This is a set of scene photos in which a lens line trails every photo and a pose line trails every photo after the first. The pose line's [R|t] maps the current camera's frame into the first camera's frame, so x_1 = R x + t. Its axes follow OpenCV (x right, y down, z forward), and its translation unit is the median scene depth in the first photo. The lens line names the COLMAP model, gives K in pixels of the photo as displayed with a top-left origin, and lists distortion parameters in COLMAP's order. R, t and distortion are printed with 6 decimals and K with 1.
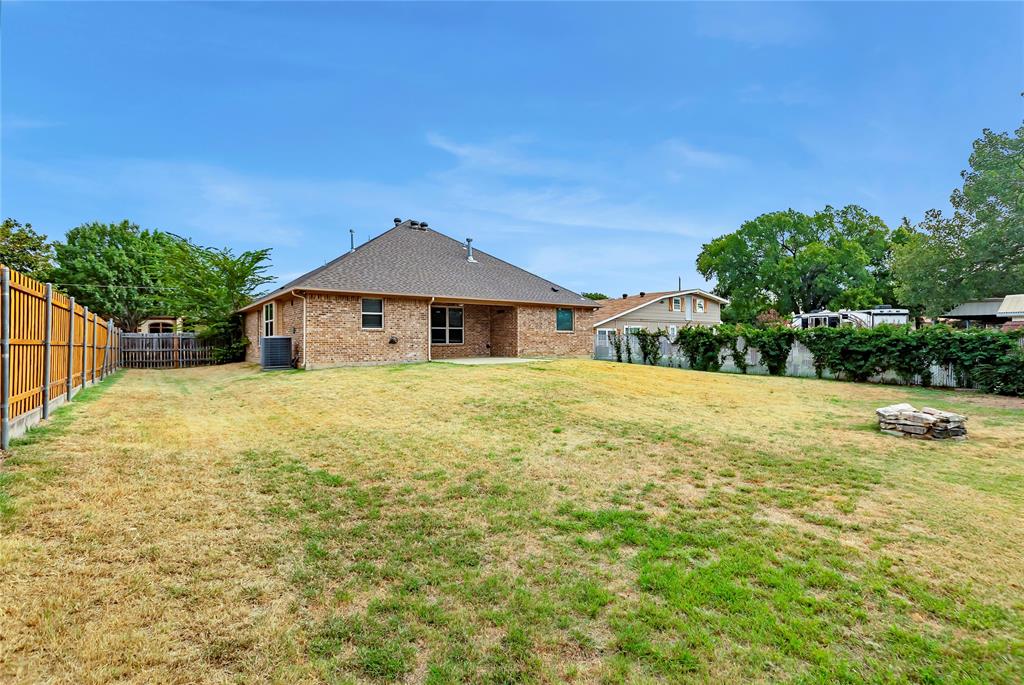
lens RADIAL K [[458.7, 0, 515.8], [0, 458.7, 344.7], [0, 0, 1]] dist [0.001679, 0.000354]
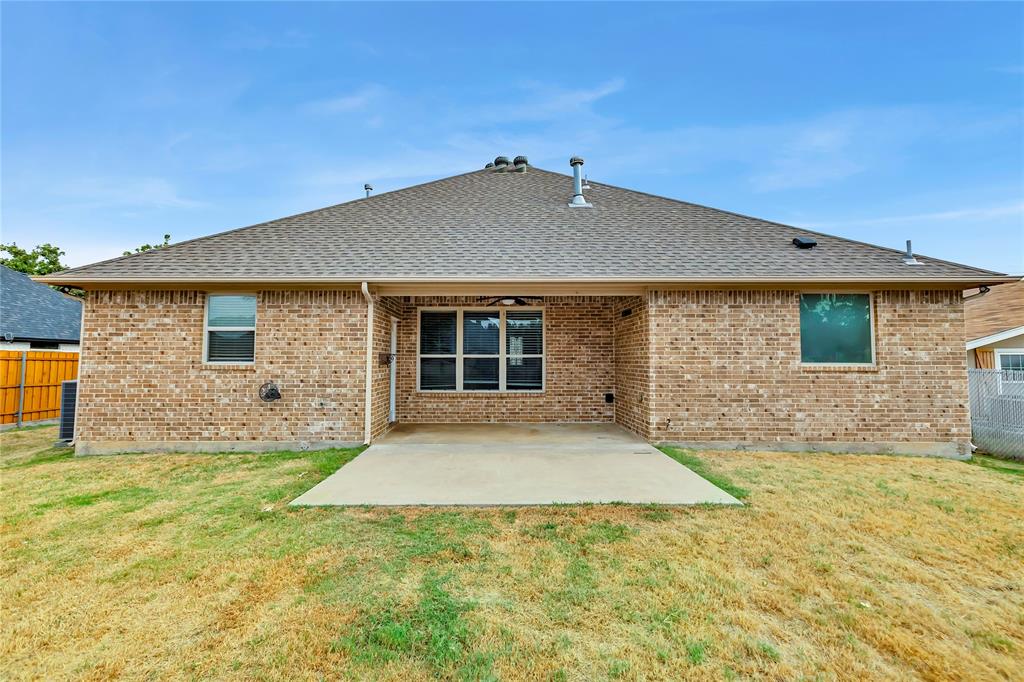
lens RADIAL K [[471.9, 0, 495.6], [0, 471.9, 336.9], [0, 0, 1]] dist [0.003029, 0.000332]
pose [[0.795312, -0.020458, -0.605855, 0.130478], [-0.009789, 0.998867, -0.046580, -0.034480], [0.606122, 0.042976, 0.794210, 0.657770]]
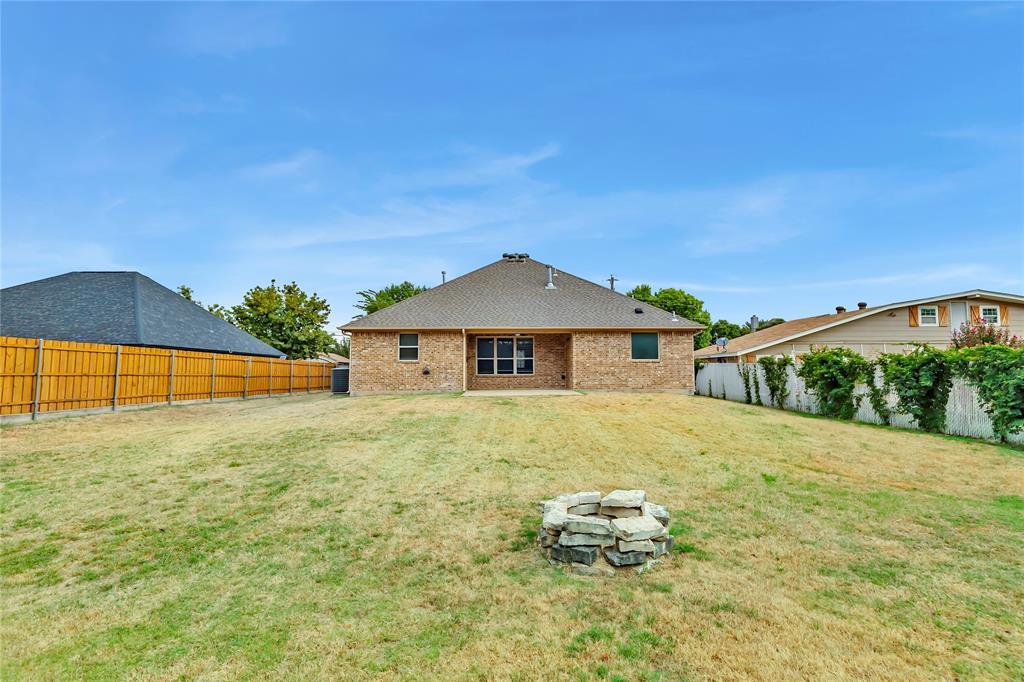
lens RADIAL K [[458.7, 0, 515.8], [0, 458.7, 343.2], [0, 0, 1]] dist [0.001679, 0.000354]
pose [[0.818146, -0.034256, -0.573989, 0.436370], [-0.003757, 0.997884, -0.064910, -0.005208], [0.574998, 0.055262, 0.816287, 0.206129]]
